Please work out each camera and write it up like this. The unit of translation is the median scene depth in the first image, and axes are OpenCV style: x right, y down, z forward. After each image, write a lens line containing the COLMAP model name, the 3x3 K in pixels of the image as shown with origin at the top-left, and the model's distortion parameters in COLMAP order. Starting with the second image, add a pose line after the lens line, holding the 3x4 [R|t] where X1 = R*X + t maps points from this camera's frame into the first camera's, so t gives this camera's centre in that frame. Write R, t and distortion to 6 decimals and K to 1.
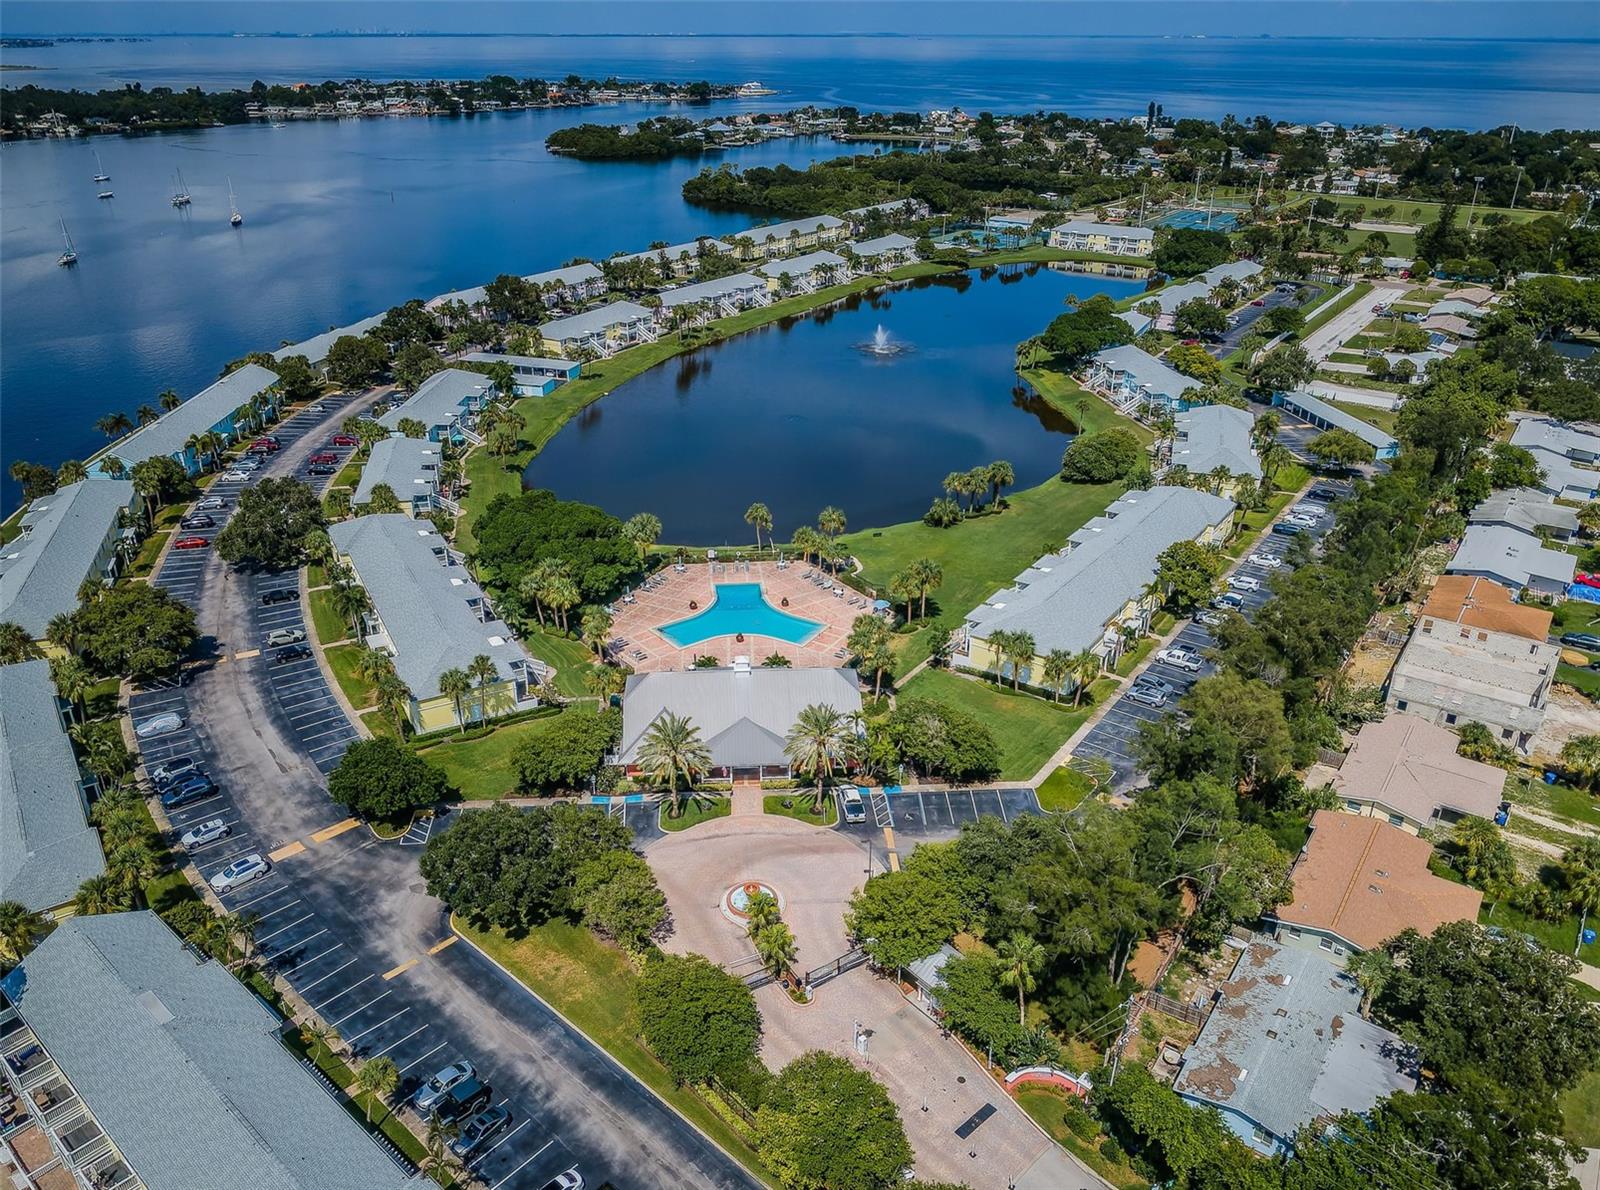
lens RADIAL K [[1178.6, 0, 805.7], [0, 1178.6, 595.2], [0, 0, 1]] dist [-0.003311, -0.007357]
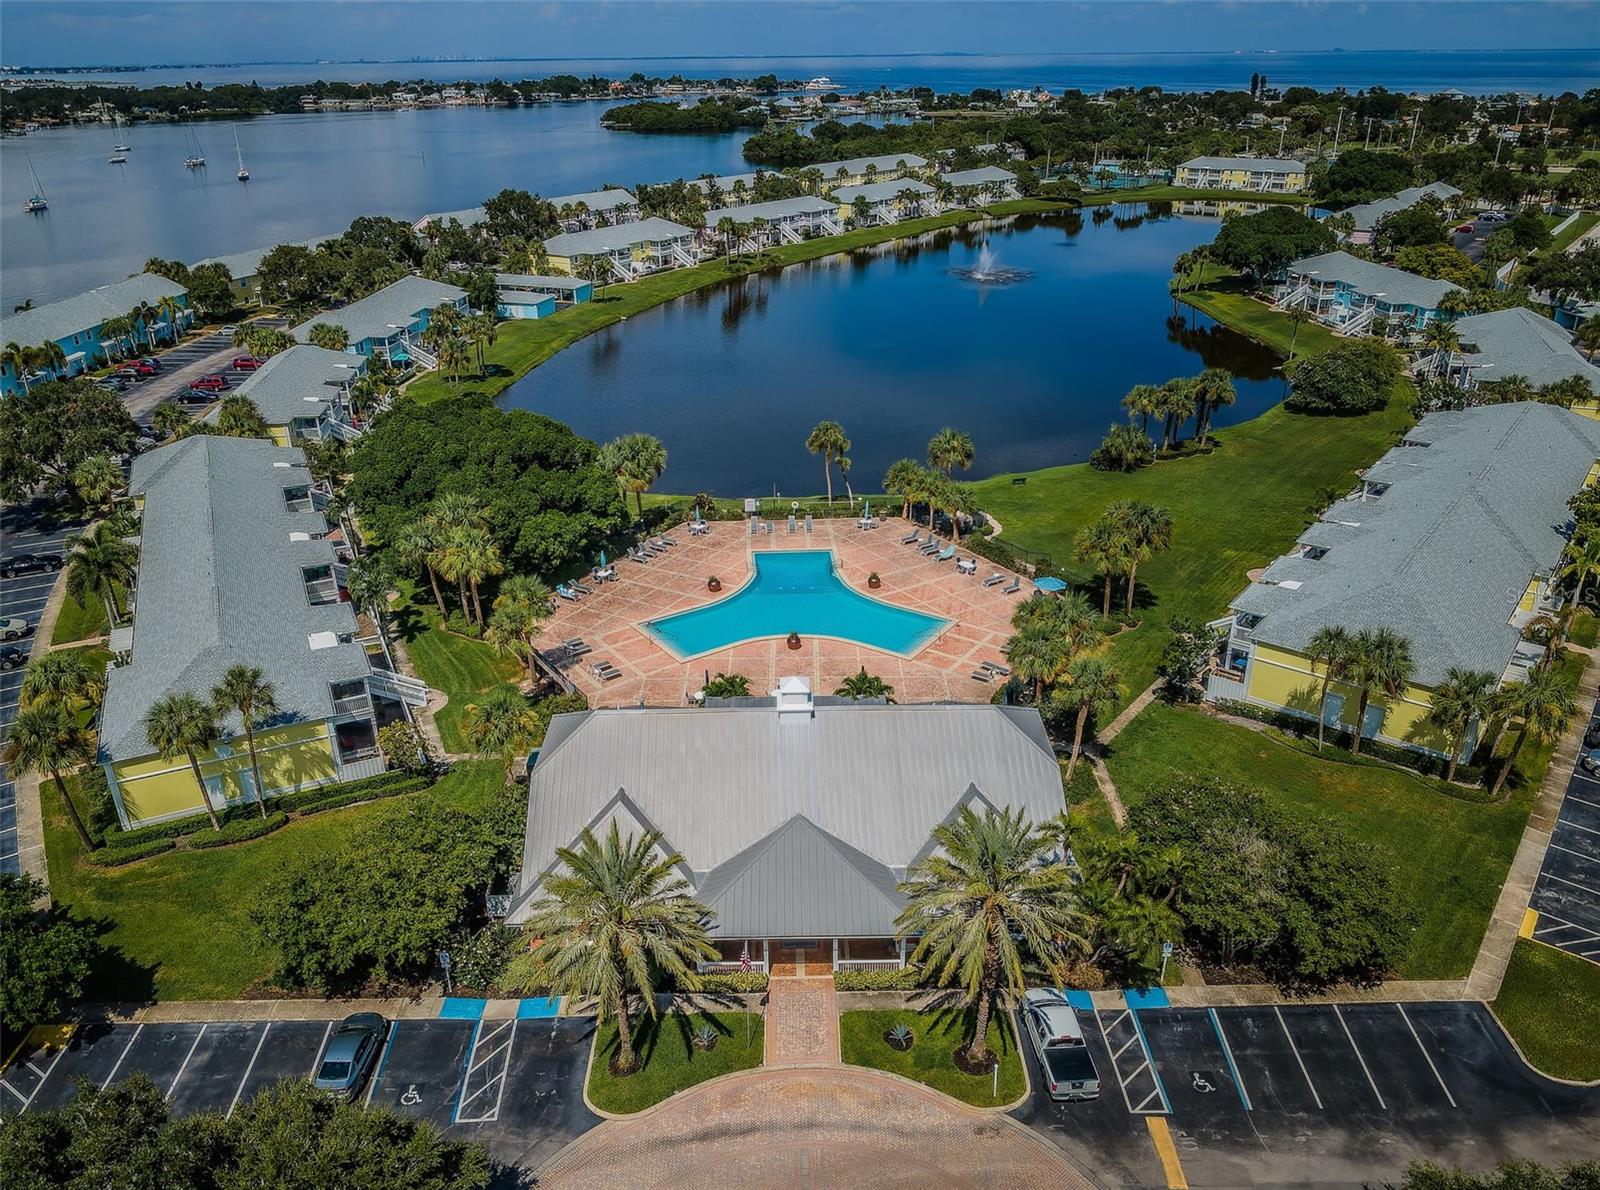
lens RADIAL K [[1178.6, 0, 805.7], [0, 1178.6, 595.2], [0, 0, 1]] dist [-0.003311, -0.007357]
pose [[0.998495, 0.009018, -0.054091, -0.012137], [-0.009673, 0.999883, -0.011875, 0.012116], [0.053977, 0.012380, 0.998465, 0.259212]]
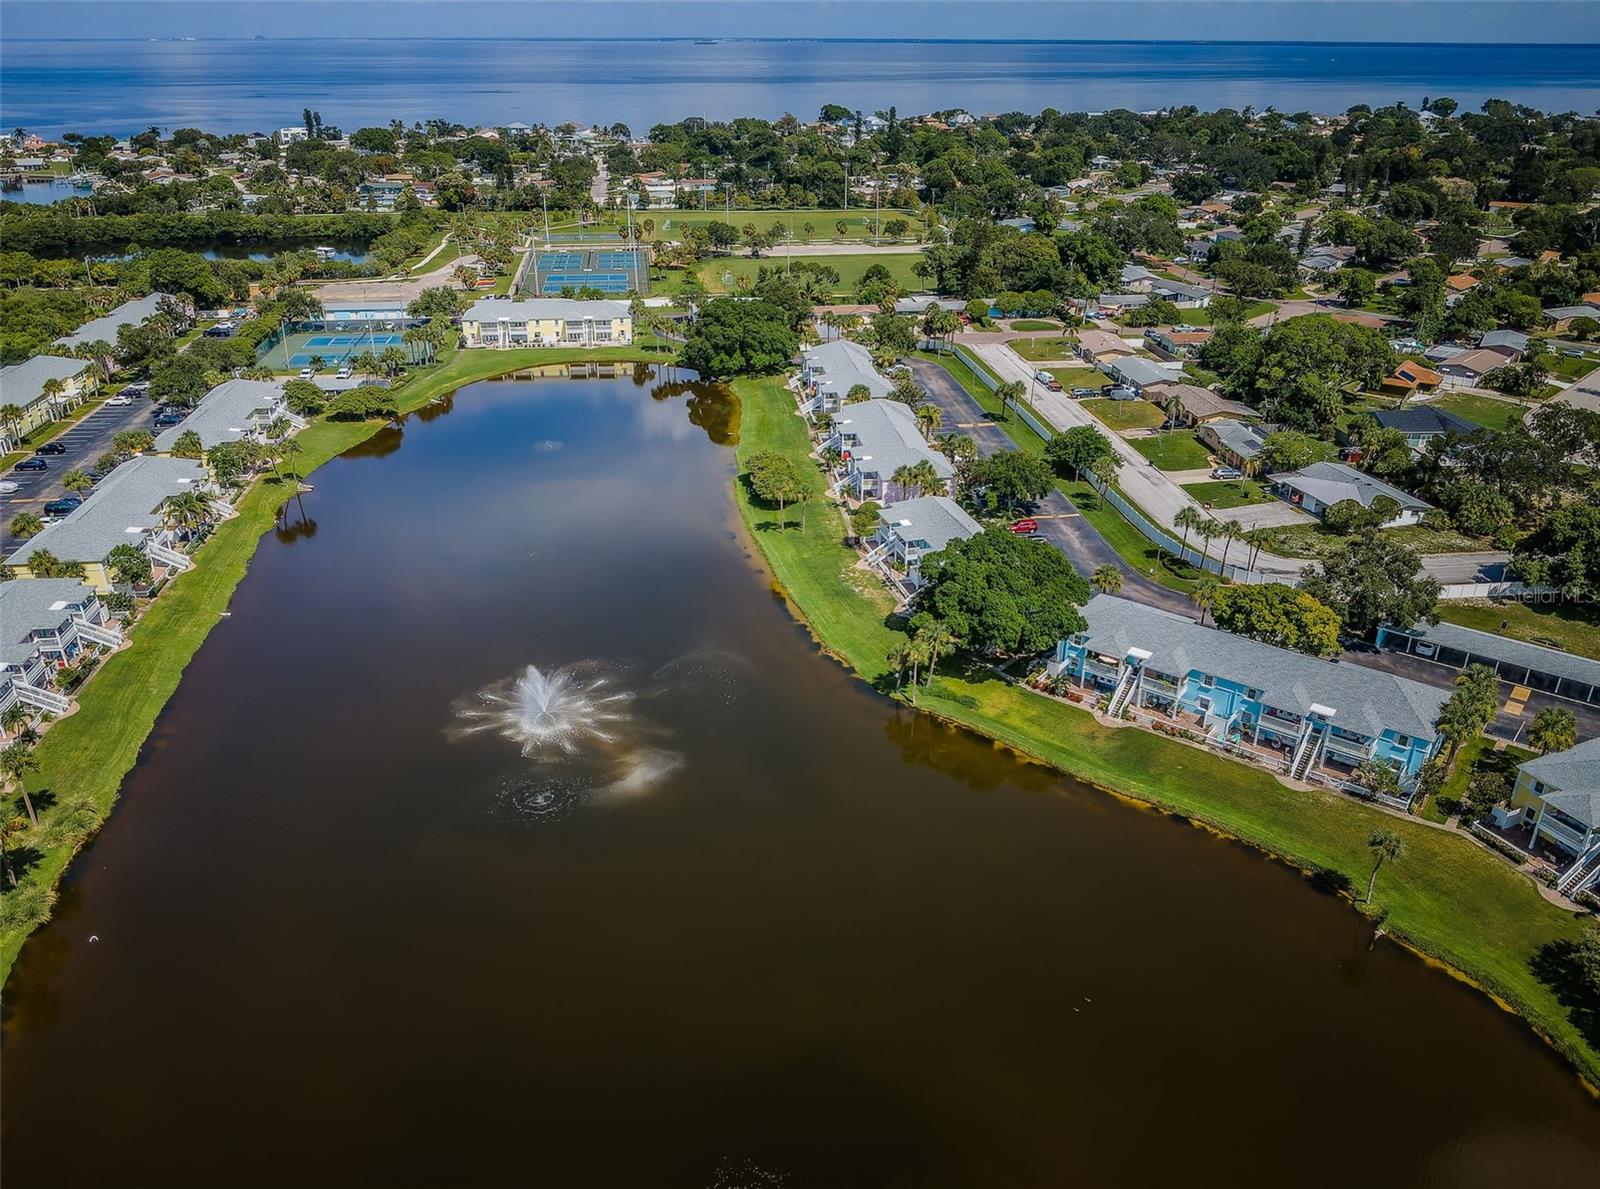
lens RADIAL K [[1178.6, 0, 805.7], [0, 1178.6, 594.7], [0, 0, 1]] dist [-0.003311, -0.007357]
pose [[0.745889, -0.288291, 0.600449, -0.123770], [0.288851, 0.952303, 0.098408, -0.302806], [-0.600179, 0.100039, 0.793585, 0.685269]]
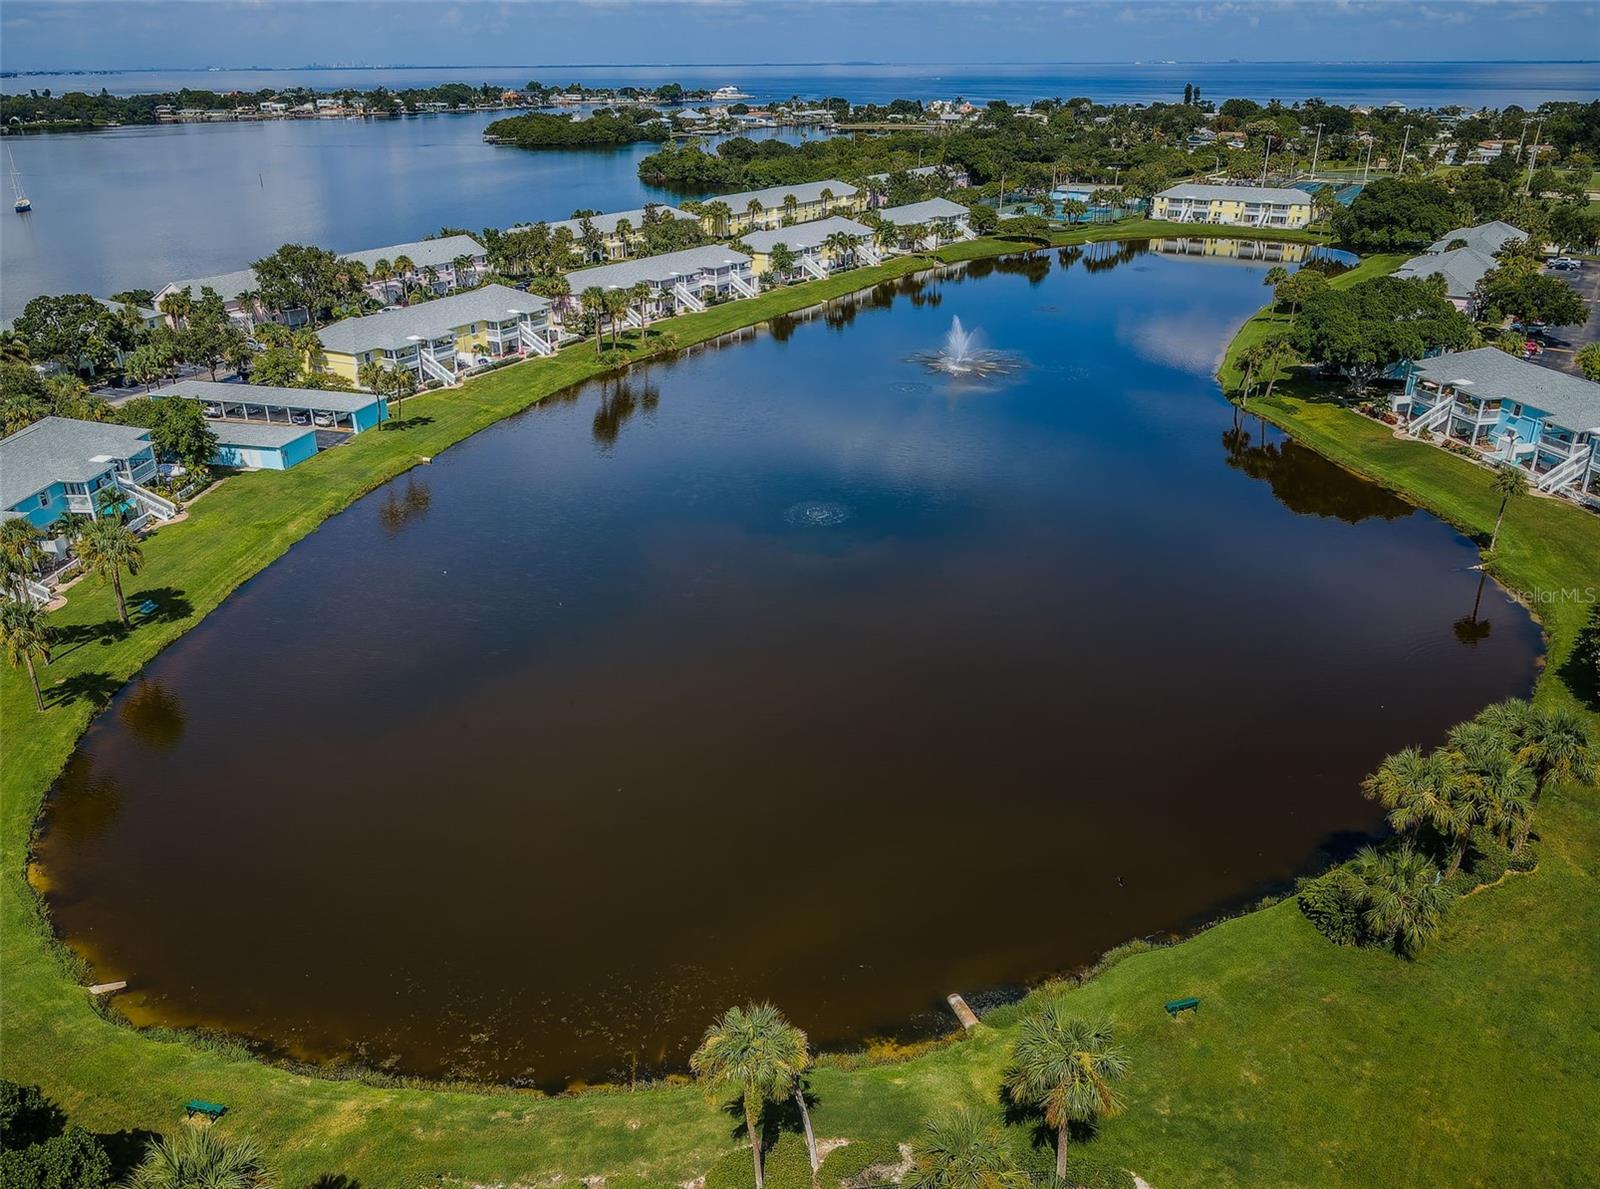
lens RADIAL K [[1194.6, 0, 800.0], [0, 1194.6, 594.5], [0, 0, 1]] dist [-0.007123, -0.000320]
pose [[0.999851, -0.015015, 0.008535, -0.020491], [0.015212, 0.999610, -0.023425, -0.100302], [-0.008180, 0.023551, 0.999689, 0.501934]]
